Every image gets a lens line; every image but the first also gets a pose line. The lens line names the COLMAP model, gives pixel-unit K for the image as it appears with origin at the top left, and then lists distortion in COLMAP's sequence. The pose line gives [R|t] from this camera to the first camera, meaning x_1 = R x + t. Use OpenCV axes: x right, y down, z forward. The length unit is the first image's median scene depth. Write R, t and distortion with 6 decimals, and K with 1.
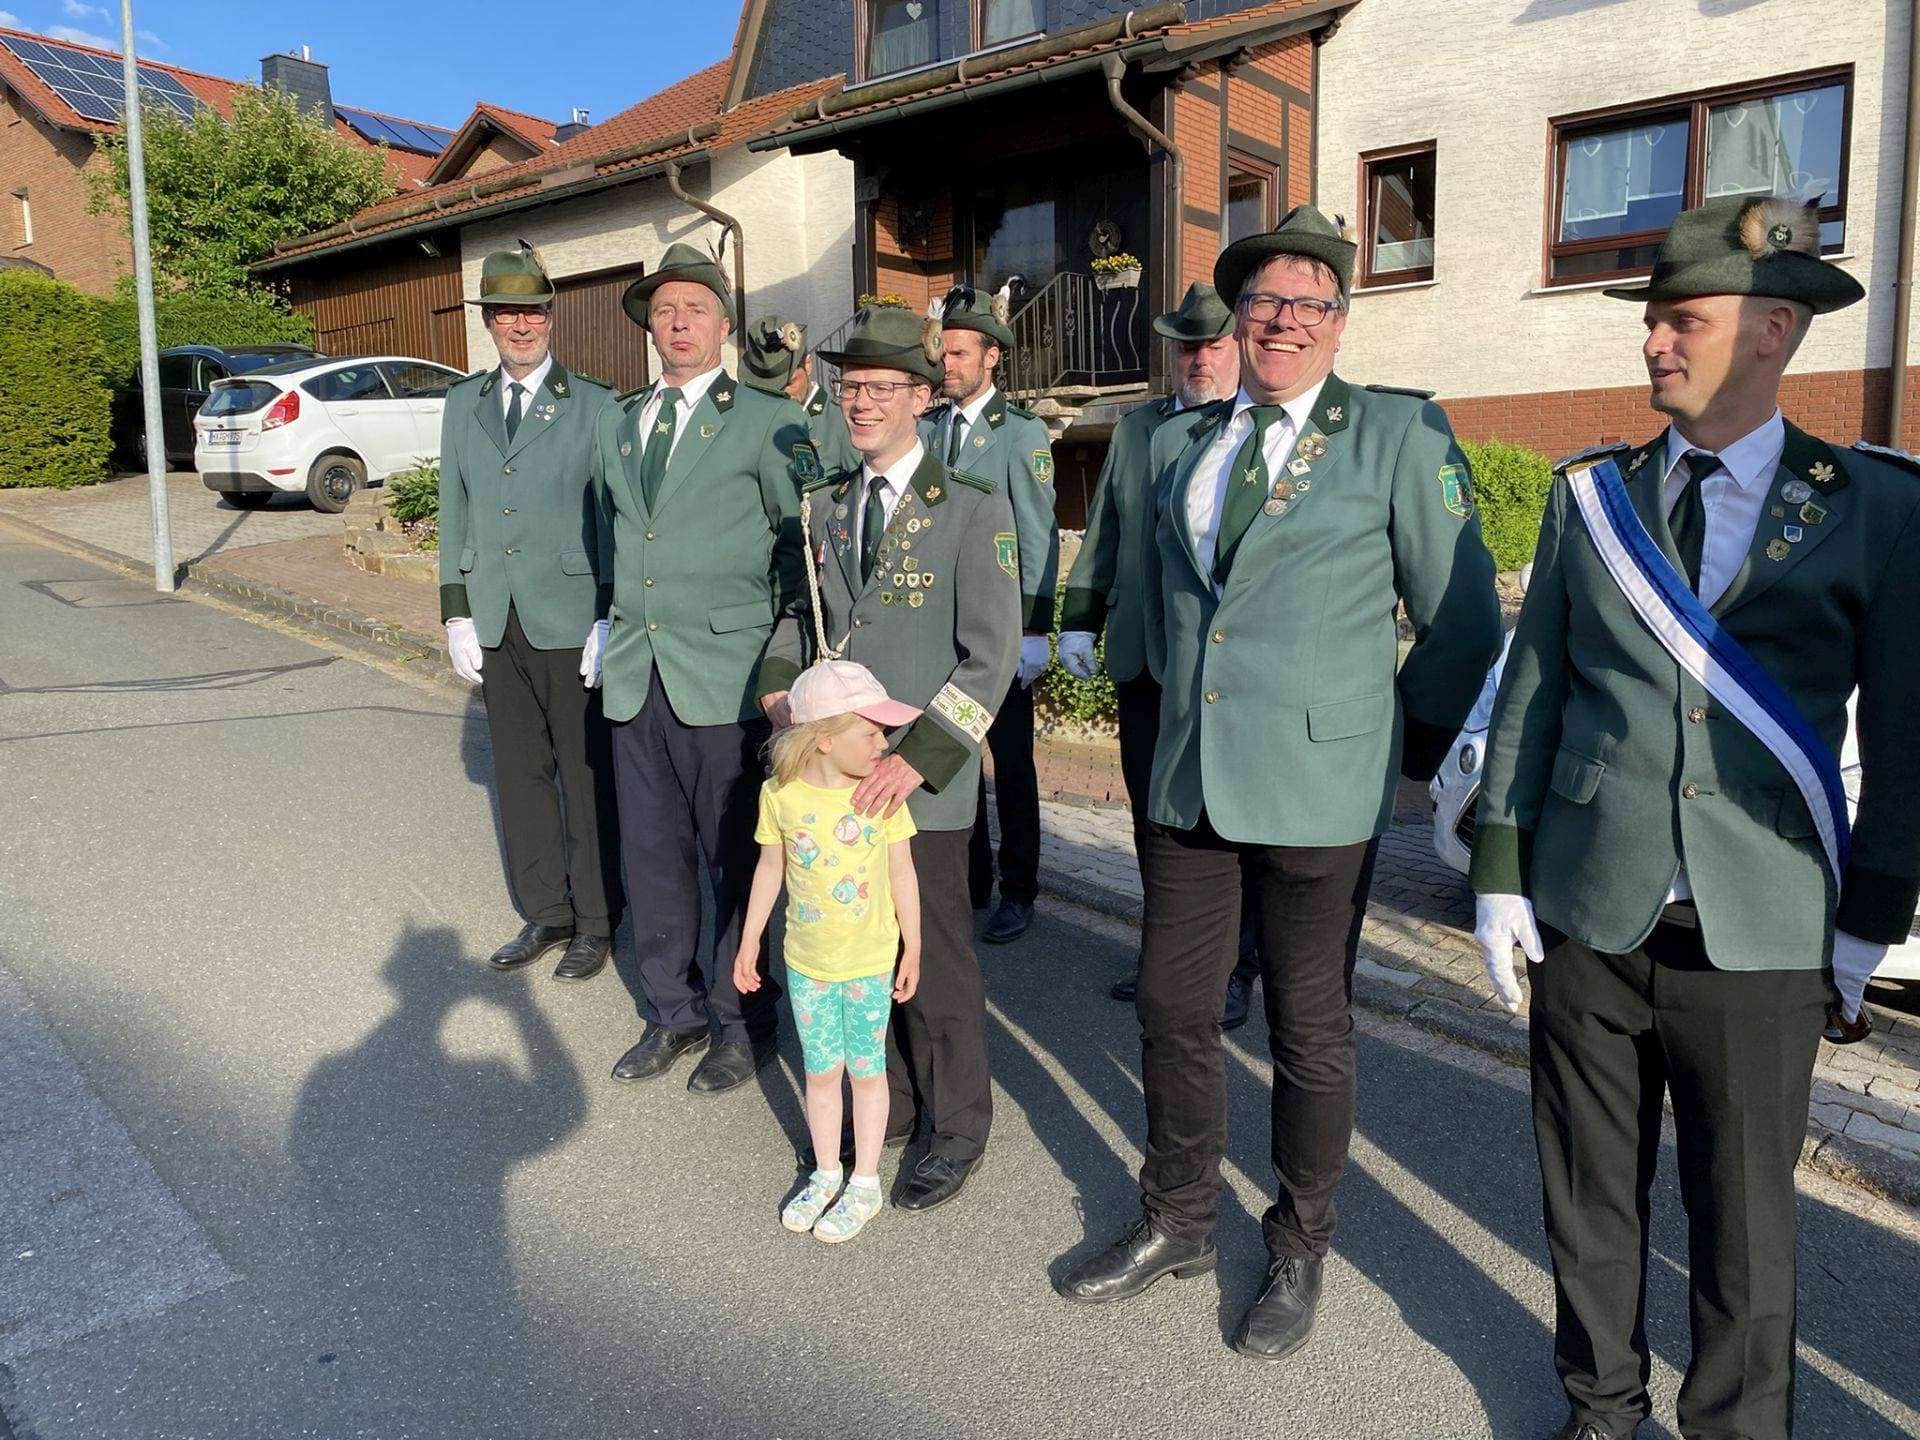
lens RADIAL K [[1534.7, 0, 960.0], [0, 1534.7, 720.0], [0, 0, 1]] dist [0.005524, -0.000521]
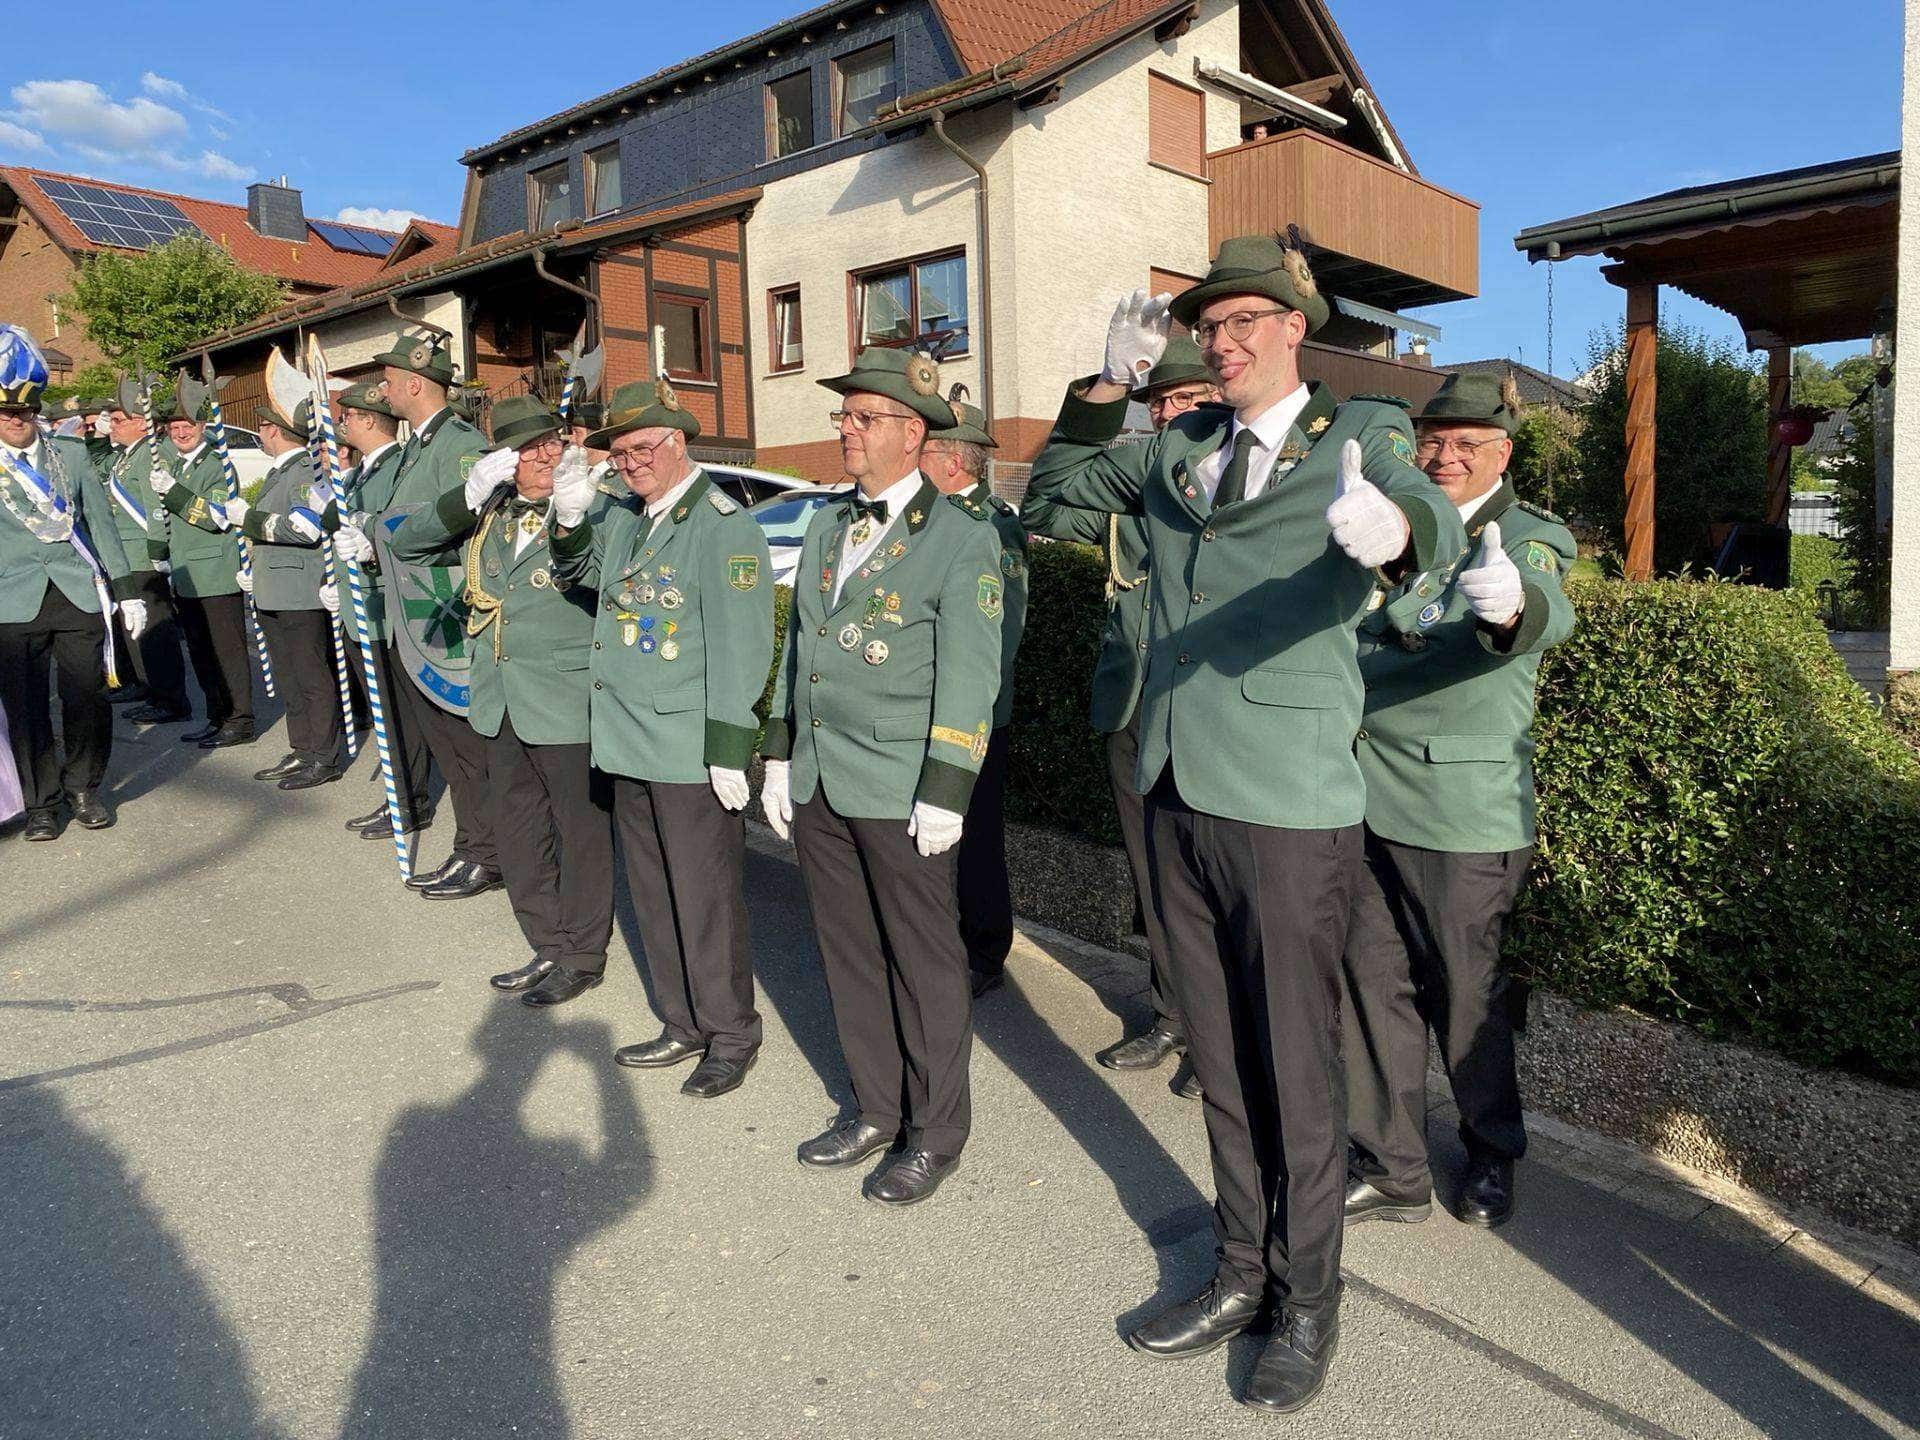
lens RADIAL K [[1551.1, 0, 966.1], [0, 1551.1, 697.3], [0, 0, 1]] dist [0.001023, 0.008507]
pose [[0.998304, -0.003867, -0.058084, 0.550820], [0.001005, 0.998787, -0.049230, 0.129955], [0.058203, 0.049089, 0.997097, -0.561062]]
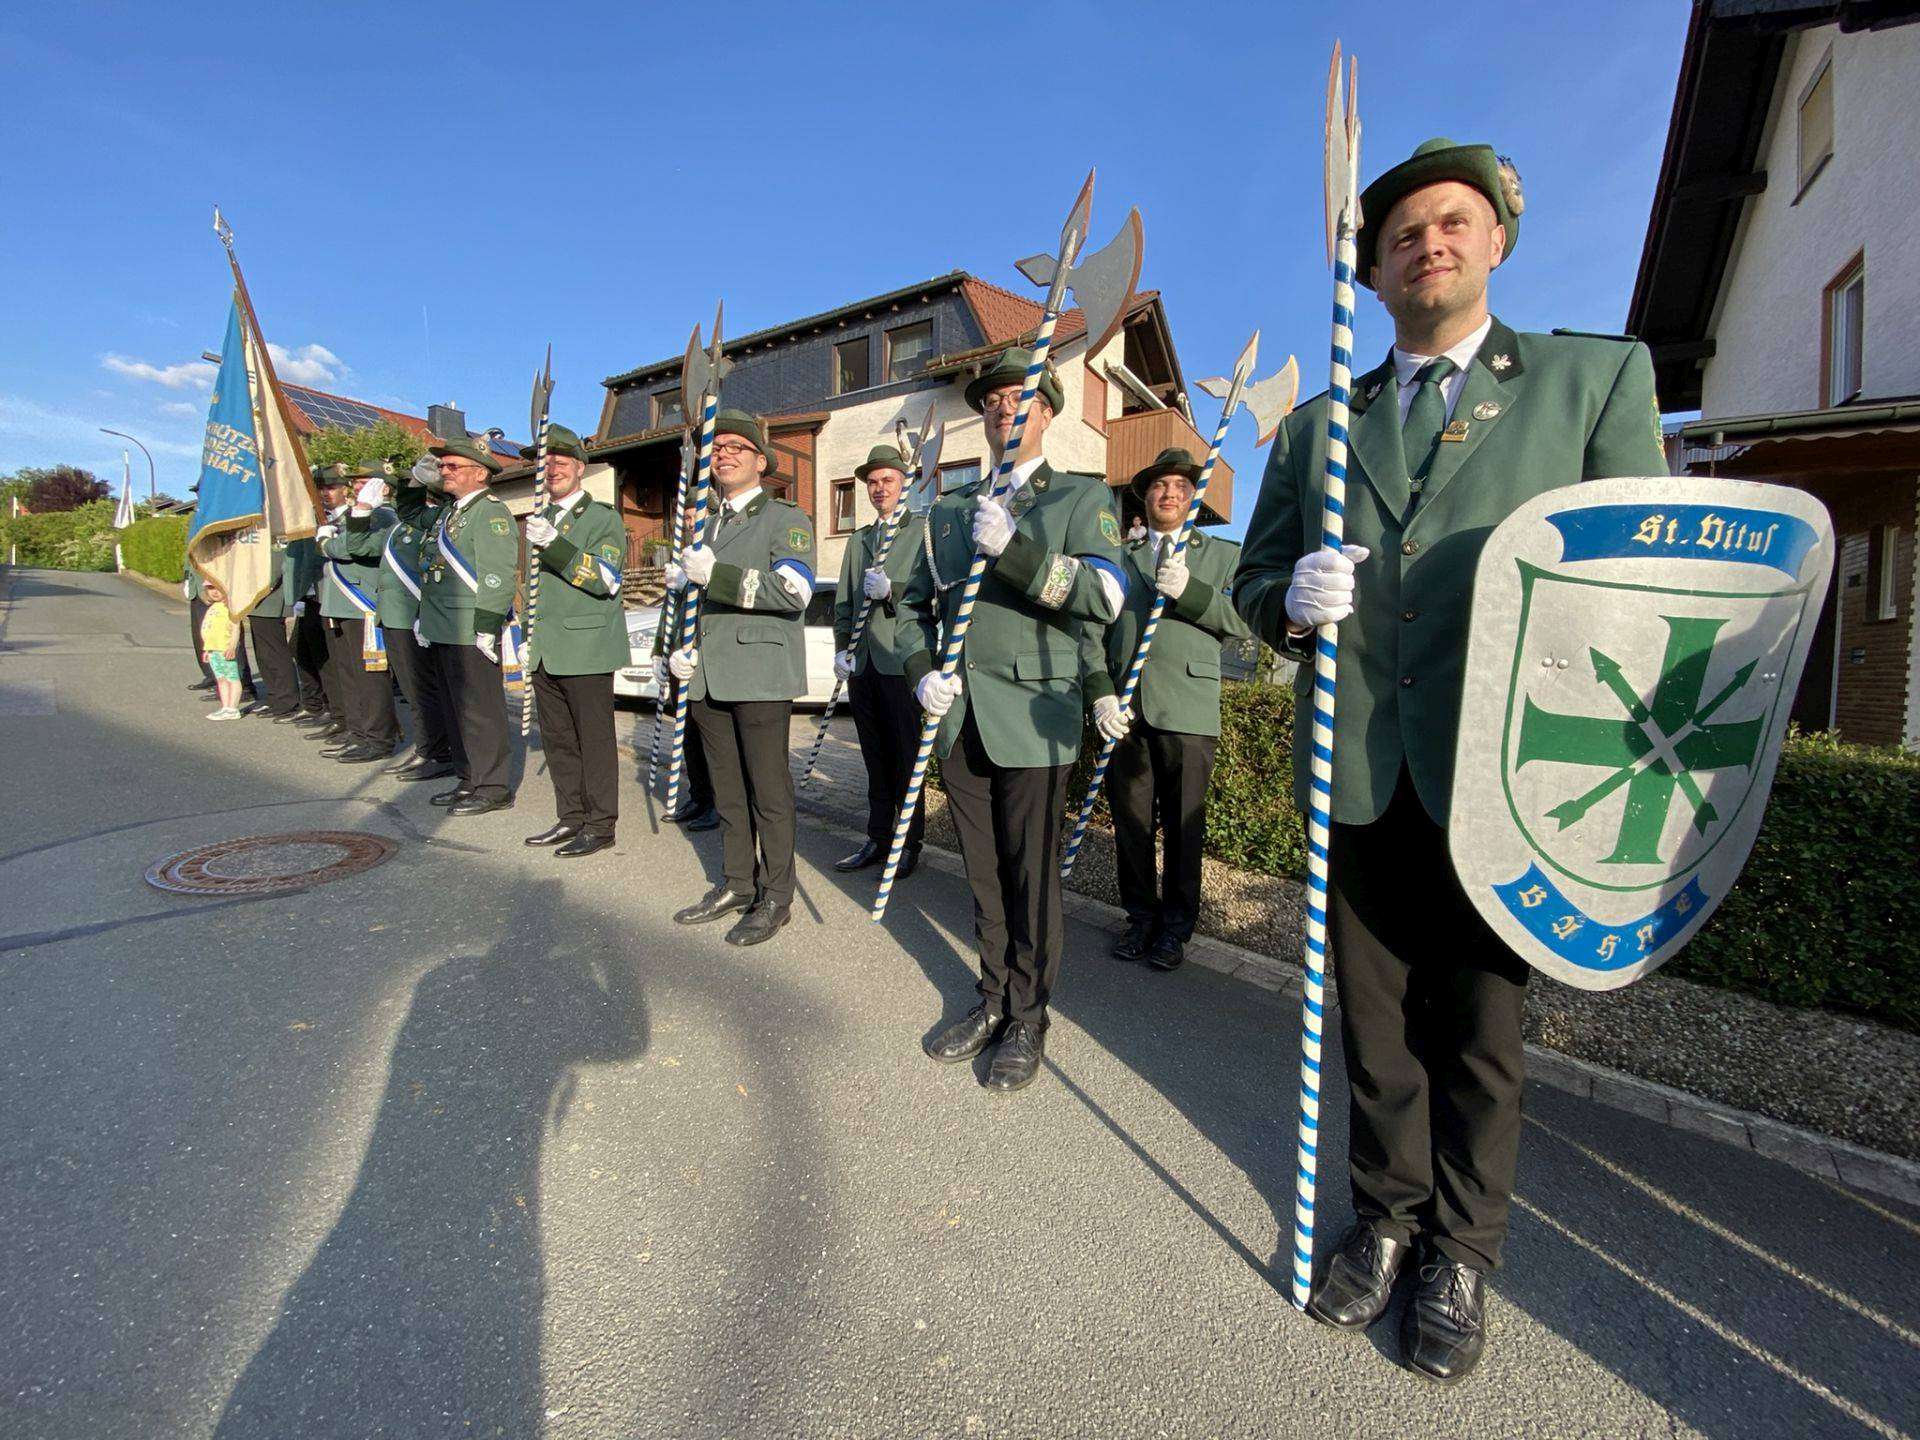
lens RADIAL K [[765.1, 0, 989.5], [0, 765.1, 745.5], [0, 0, 1]] dist [0.034299, -0.034540]
pose [[0.987431, 0.011982, 0.157595, 0.320152], [-0.007919, 0.999620, -0.026389, 0.091429], [-0.157852, 0.024809, 0.987151, -0.258602]]
